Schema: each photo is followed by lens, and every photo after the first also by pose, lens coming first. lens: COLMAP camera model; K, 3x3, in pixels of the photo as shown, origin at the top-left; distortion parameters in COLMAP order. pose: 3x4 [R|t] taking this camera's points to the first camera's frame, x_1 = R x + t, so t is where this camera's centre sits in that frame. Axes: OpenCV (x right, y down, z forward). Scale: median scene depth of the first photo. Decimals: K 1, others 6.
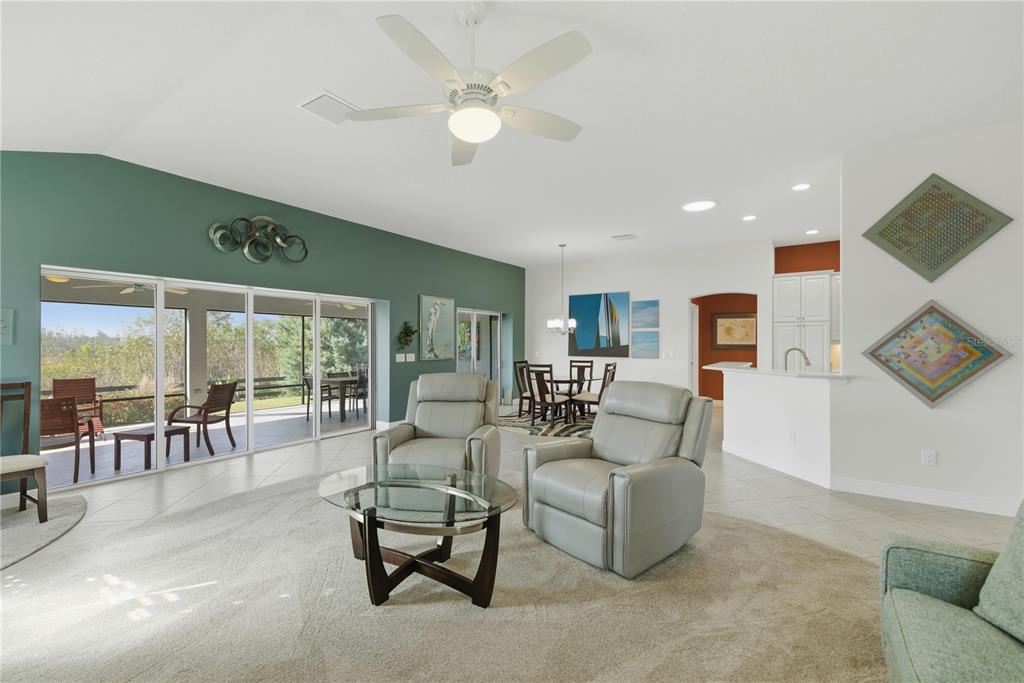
lens RADIAL K [[427.7, 0, 512.0], [0, 427.7, 341.5], [0, 0, 1]] dist [0.003795, 0.000187]
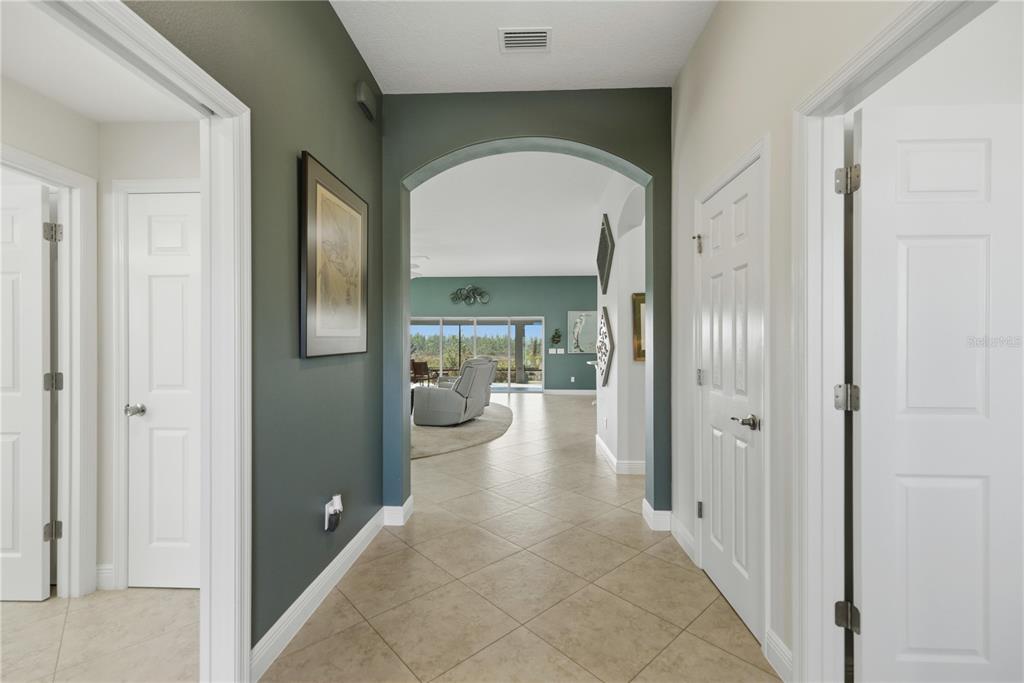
lens RADIAL K [[436.9, 0, 512.0], [0, 436.9, 341.5], [0, 0, 1]] dist [0.001647, 0.000297]
pose [[0.520020, 0.001550, -0.854153, 0.836065], [-0.002820, 0.999996, 0.000098, 0.001504], [0.854150, 0.002357, 0.520022, 0.001690]]
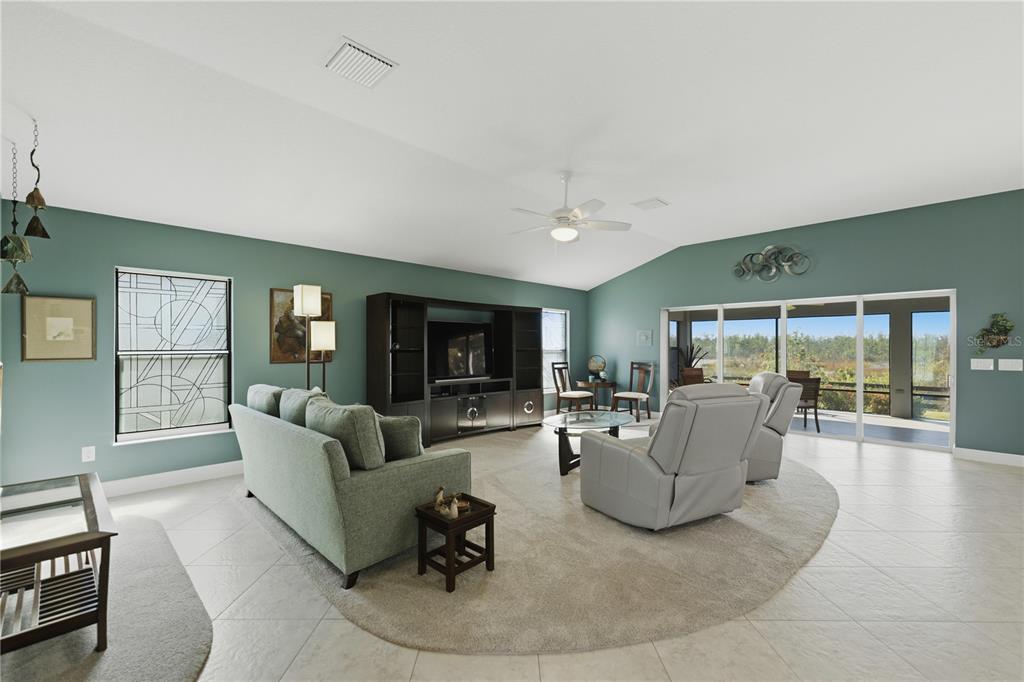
lens RADIAL K [[427.7, 0, 513.5], [0, 427.7, 355.2], [0, 0, 1]] dist [0.008368, 0.000097]
pose [[-0.196240, 0.026666, -0.980193, 0.474774], [0.002633, 0.999641, 0.026668, 0.000780], [0.980552, 0.002652, -0.196240, 0.280965]]
